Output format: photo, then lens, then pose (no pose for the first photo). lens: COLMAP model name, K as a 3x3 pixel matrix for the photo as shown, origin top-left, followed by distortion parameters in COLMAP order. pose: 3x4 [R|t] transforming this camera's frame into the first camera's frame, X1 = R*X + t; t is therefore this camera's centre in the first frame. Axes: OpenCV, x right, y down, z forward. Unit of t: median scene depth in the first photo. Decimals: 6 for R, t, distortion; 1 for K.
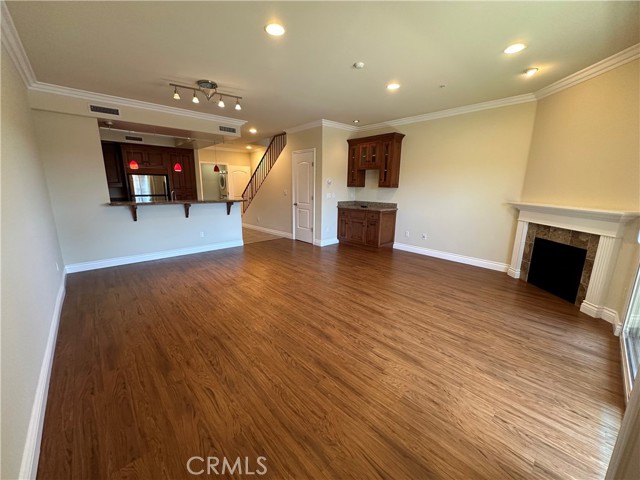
lens RADIAL K [[255.0, 0, 320.9], [0, 255.0, 240.0], [0, 0, 1]] dist [-0.004106, -0.000182]
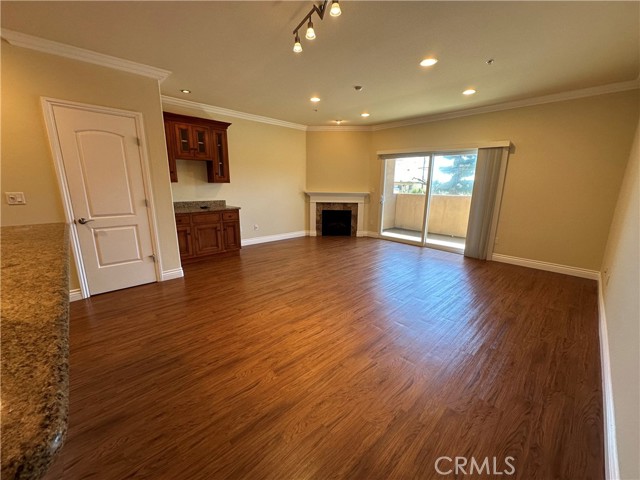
lens RADIAL K [[255.0, 0, 321.2], [0, 255.0, 239.7], [0, 0, 1]] dist [-0.004106, -0.000182]
pose [[-0.018716, -0.227128, 0.973685, -0.857087], [0.197693, 0.953788, 0.226287, -0.195692], [-0.980085, 0.196726, 0.027051, 0.882613]]
